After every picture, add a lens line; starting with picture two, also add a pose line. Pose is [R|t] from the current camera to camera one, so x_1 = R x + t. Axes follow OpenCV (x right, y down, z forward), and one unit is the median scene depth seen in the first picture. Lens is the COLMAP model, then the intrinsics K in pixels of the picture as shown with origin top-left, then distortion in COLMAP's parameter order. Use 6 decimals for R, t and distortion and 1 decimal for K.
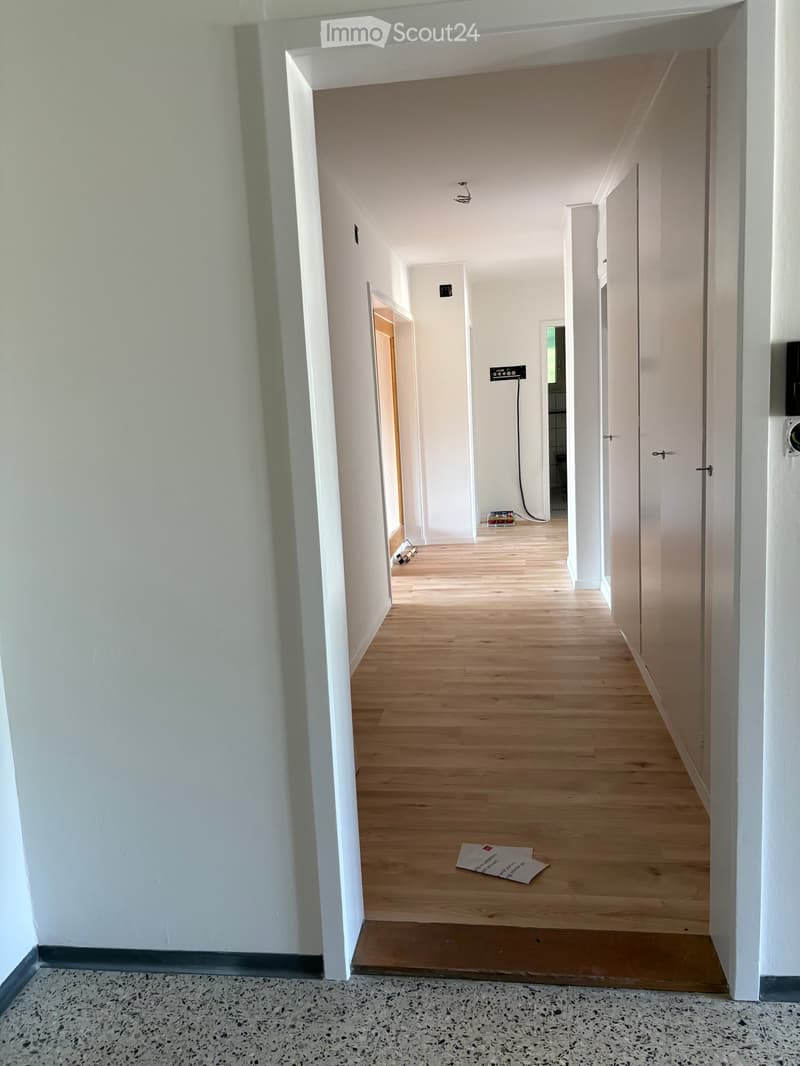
lens RADIAL K [[813.8, 0, 400.0], [0, 813.8, 533.0], [0, 0, 1]] dist [0.008436, 0.001781]
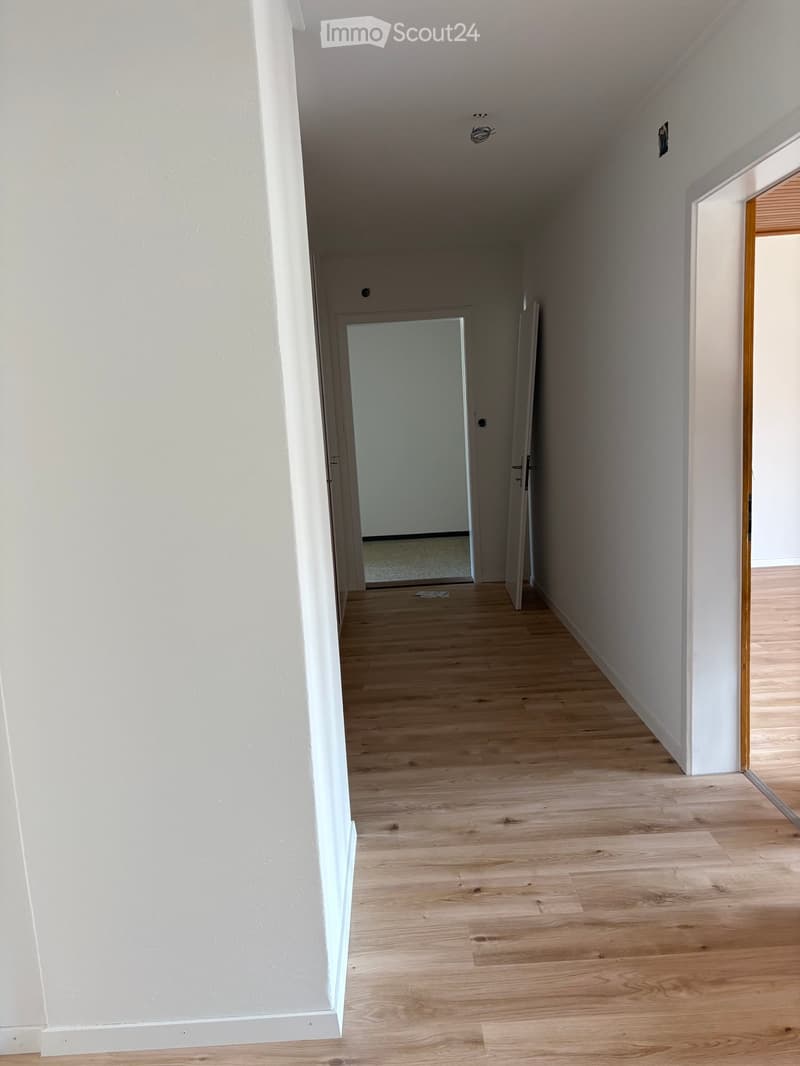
lens RADIAL K [[813.8, 0, 400.0], [0, 813.8, 533.0], [0, 0, 1]] dist [0.008436, 0.001781]
pose [[-0.982857, 0.122205, -0.138051, 0.296011], [0.075700, 0.950230, 0.302213, -0.308050], [0.168112, 0.286582, -0.943191, 1.794187]]
